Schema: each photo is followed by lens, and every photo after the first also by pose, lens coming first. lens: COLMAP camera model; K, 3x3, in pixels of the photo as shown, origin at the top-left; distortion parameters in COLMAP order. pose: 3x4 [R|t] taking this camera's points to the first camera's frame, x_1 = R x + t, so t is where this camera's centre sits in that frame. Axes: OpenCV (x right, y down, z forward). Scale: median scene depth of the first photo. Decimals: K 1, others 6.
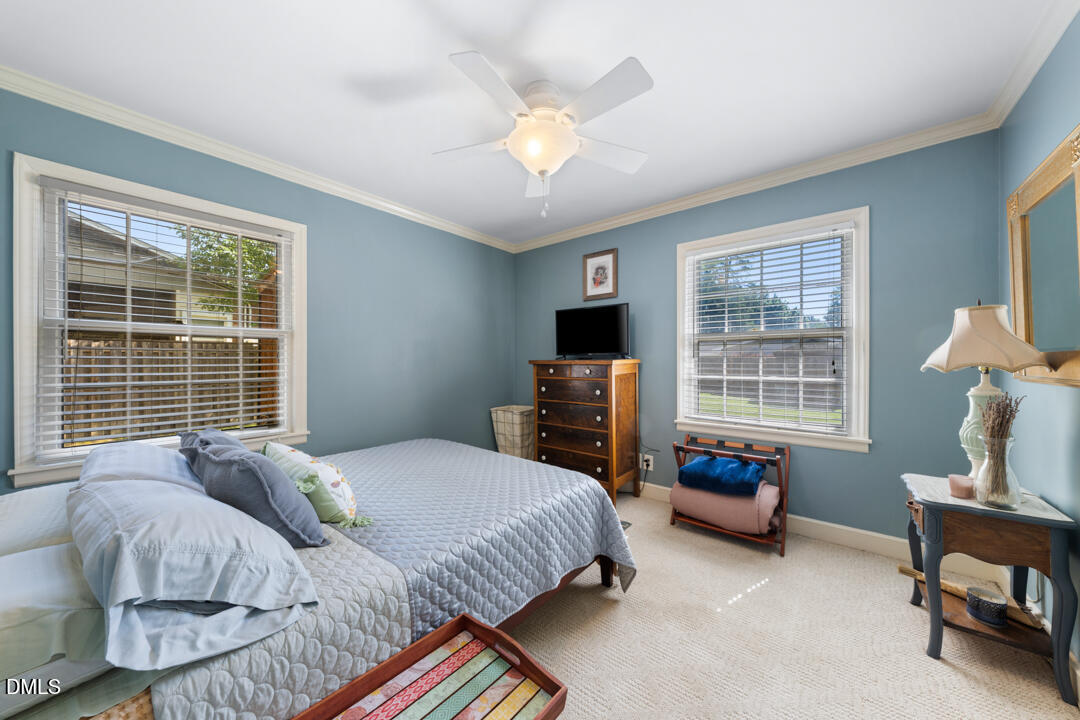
lens RADIAL K [[372.0, 0, 540.9], [0, 372.0, 359.7], [0, 0, 1]] dist [0.000328, 0.000038]
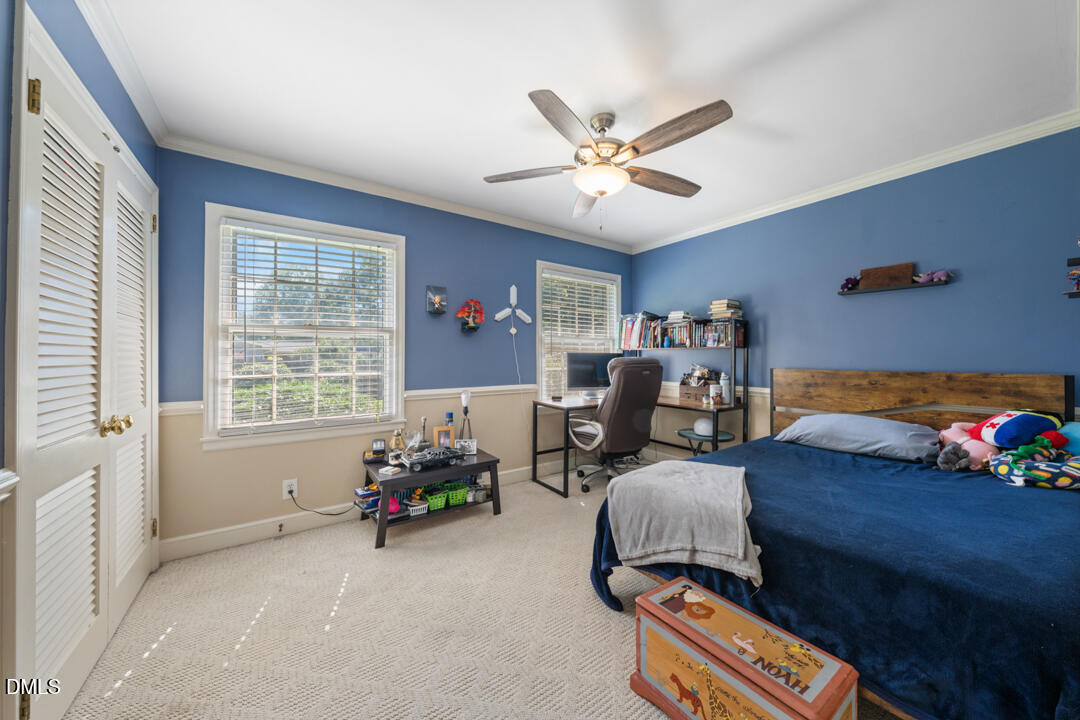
lens RADIAL K [[372.0, 0, 539.9], [0, 372.0, 355.3], [0, 0, 1]] dist [0.000328, 0.000038]
pose [[0.263971, -0.001112, 0.964530, -0.220512], [0.001935, 0.999998, 0.000624, -0.001942], [-0.964529, 0.001702, 0.263973, 0.193915]]
